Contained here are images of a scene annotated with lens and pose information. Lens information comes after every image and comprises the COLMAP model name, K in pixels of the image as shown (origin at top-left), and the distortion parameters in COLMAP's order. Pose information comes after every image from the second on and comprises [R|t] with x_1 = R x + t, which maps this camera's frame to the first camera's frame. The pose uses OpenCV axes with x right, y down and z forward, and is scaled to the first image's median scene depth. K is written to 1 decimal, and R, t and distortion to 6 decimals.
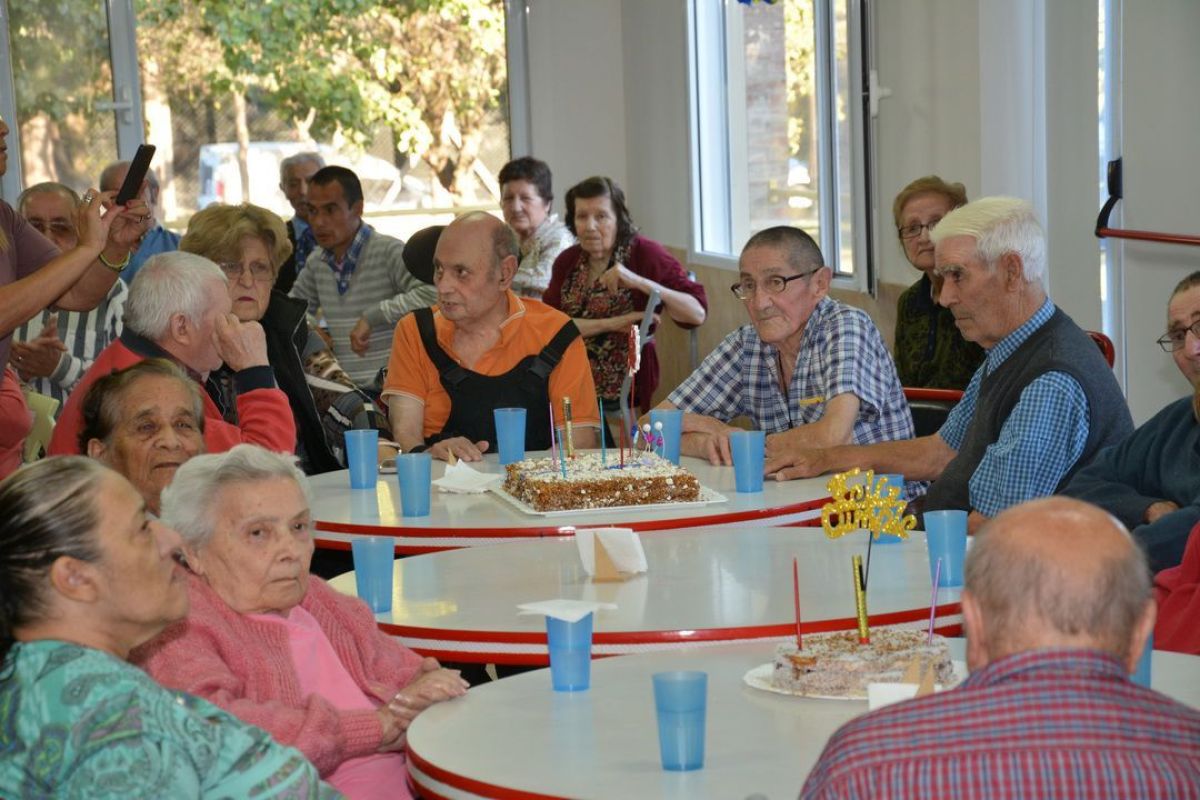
lens RADIAL K [[3536.6, 0, 600.0], [0, 3536.6, 400.0], [0, 0, 1]] dist [0.537887, 11.541450]
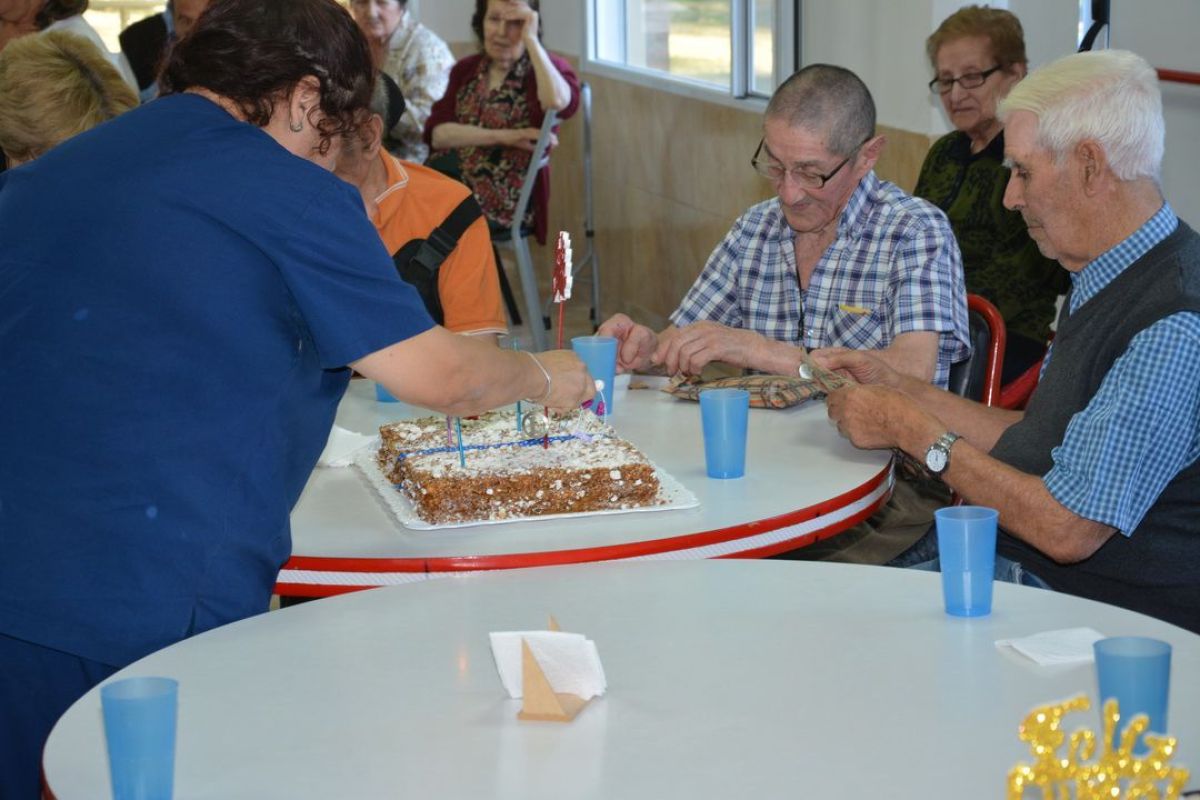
lens RADIAL K [[2801.3, 0, 600.0], [0, 2801.3, 400.0], [0, 0, 1]] dist [0.574216, -0.337589]
pose [[0.998848, 0.008884, 0.047152, -0.009177], [-0.013294, 0.995479, 0.094047, -0.042609], [-0.046104, -0.094565, 0.994451, 0.460172]]
